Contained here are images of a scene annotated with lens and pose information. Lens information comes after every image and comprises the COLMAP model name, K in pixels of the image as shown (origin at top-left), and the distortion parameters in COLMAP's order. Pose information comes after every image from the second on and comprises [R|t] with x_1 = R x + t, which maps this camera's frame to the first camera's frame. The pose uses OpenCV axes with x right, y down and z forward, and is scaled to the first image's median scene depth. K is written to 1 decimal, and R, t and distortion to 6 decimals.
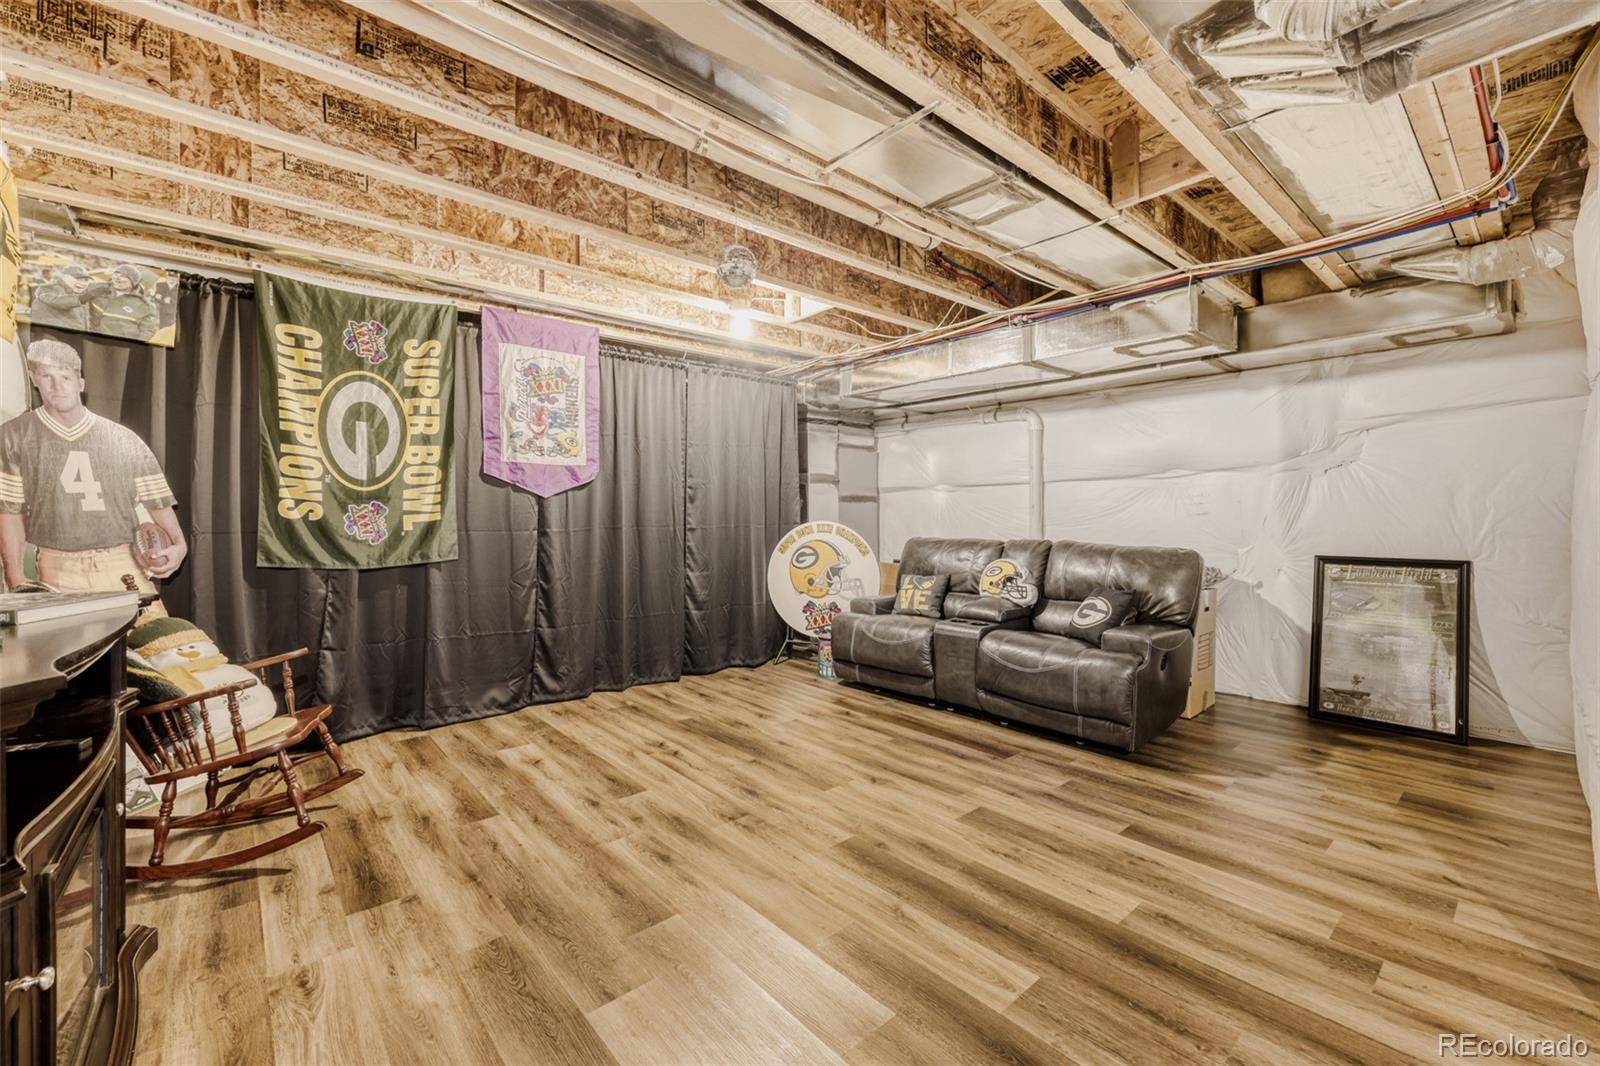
lens RADIAL K [[691.2, 0, 771.9], [0, 691.2, 525.0], [0, 0, 1]] dist [-0.001025, 0.000038]
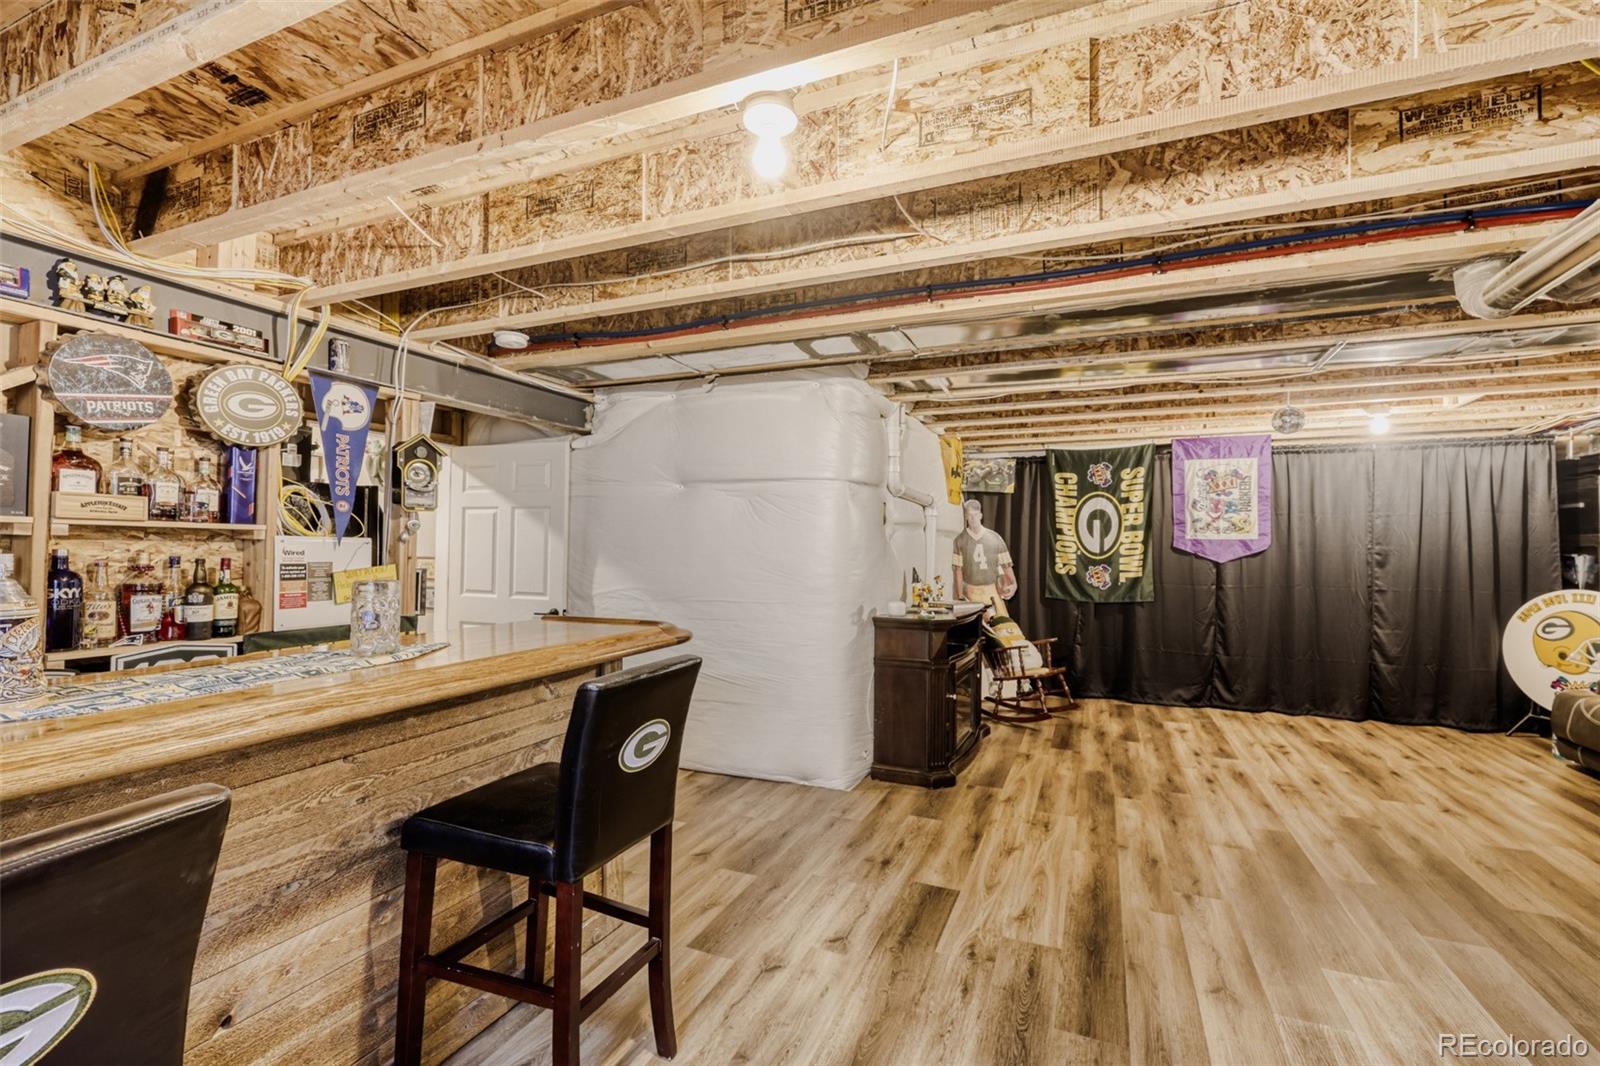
lens RADIAL K [[691.2, 0, 771.9], [0, 691.2, 525.0], [0, 0, 1]] dist [-0.001025, 0.000038]
pose [[0.430747, -0.024160, -0.902149, 0.652100], [-0.022861, 0.999029, -0.037670, -0.049468], [0.902183, 0.036850, 0.429776, -0.525211]]
